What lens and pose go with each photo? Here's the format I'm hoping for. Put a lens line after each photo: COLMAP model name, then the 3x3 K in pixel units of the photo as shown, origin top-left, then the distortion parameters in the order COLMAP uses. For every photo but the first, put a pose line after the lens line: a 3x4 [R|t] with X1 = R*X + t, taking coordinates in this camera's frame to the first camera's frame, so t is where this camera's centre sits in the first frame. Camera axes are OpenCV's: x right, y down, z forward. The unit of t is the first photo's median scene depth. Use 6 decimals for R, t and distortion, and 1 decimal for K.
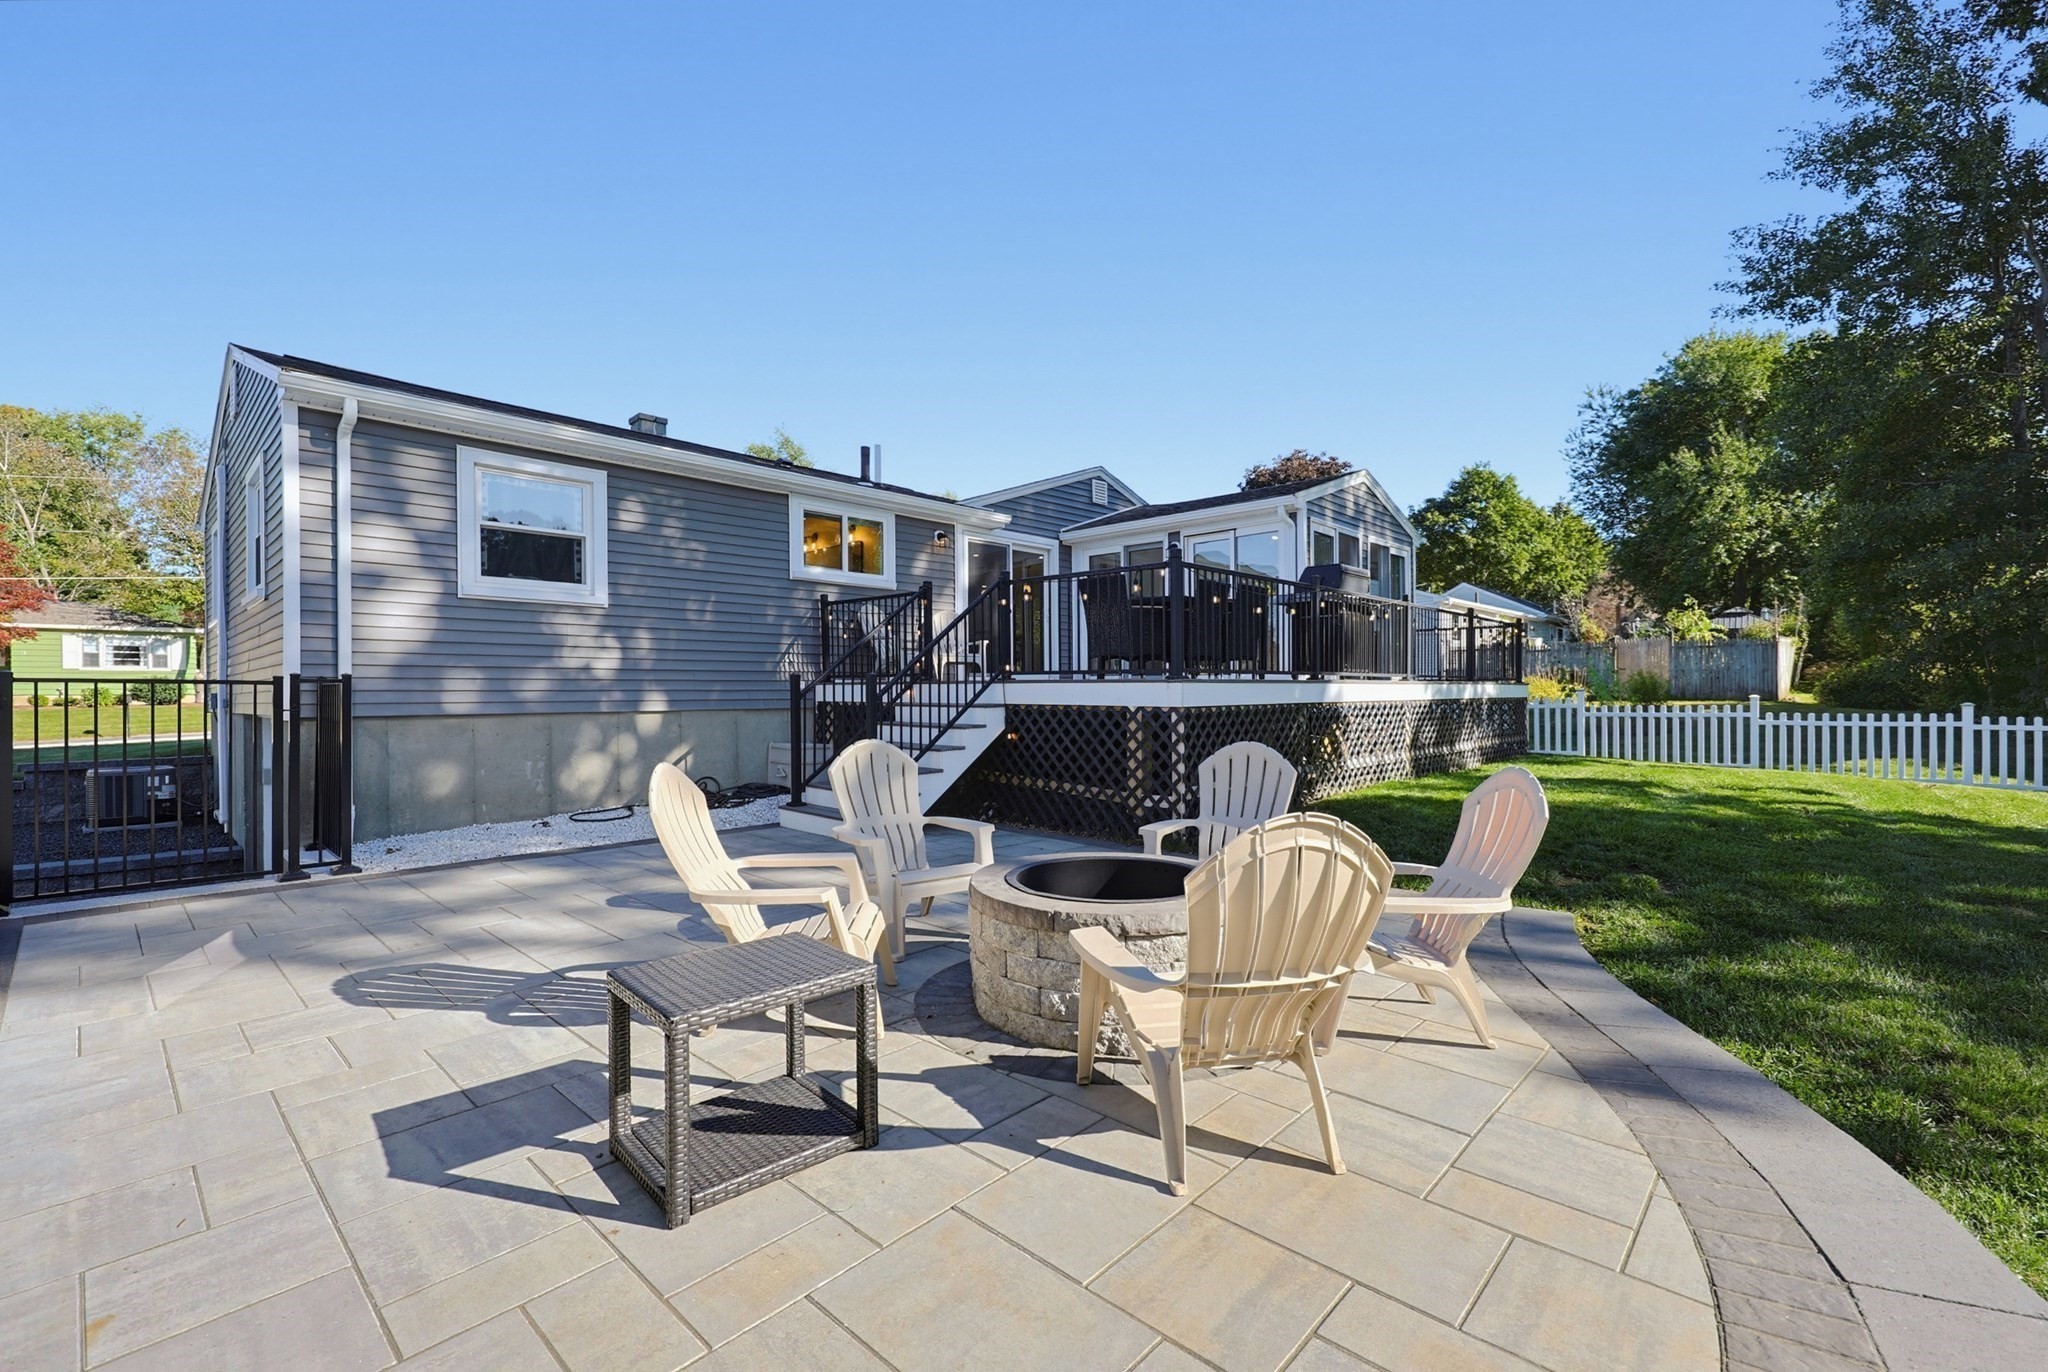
lens RADIAL K [[860.3, 0, 1024.0], [0, 860.3, 686.0], [0, 0, 1]] dist [-0.000729, -0.000184]
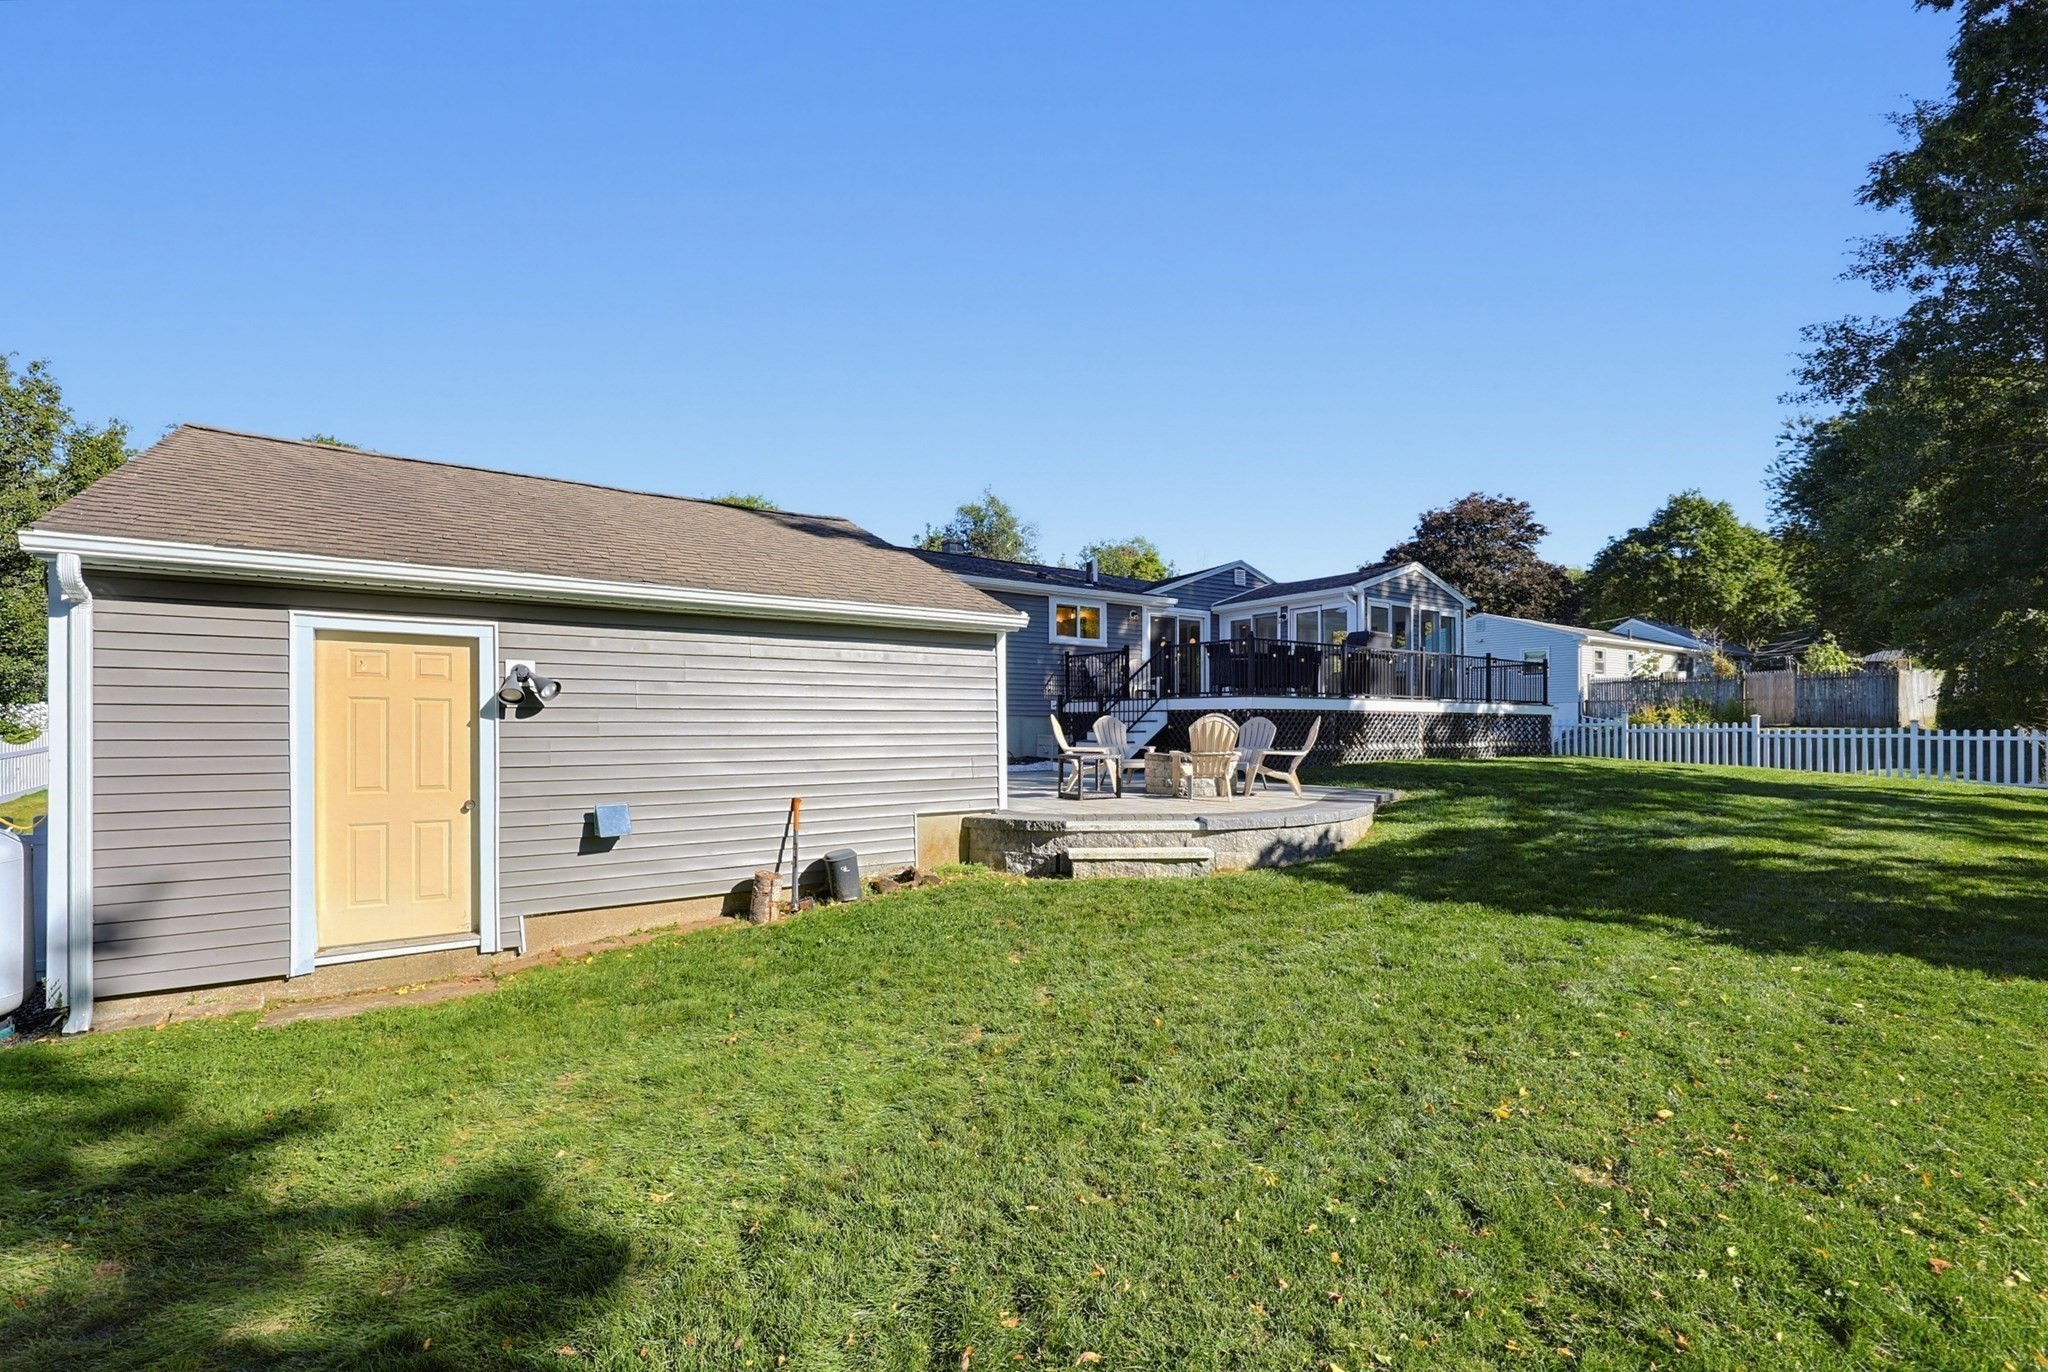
lens RADIAL K [[897.9, 0, 1022.0], [0, 897.9, 712.5], [0, 0, 1]] dist [-0.002397, -0.000587]
pose [[0.976808, 0.002083, -0.214108, 0.059750], [-0.004959, 0.999905, -0.012897, 0.036341], [0.214061, 0.013659, 0.976725, -0.684678]]
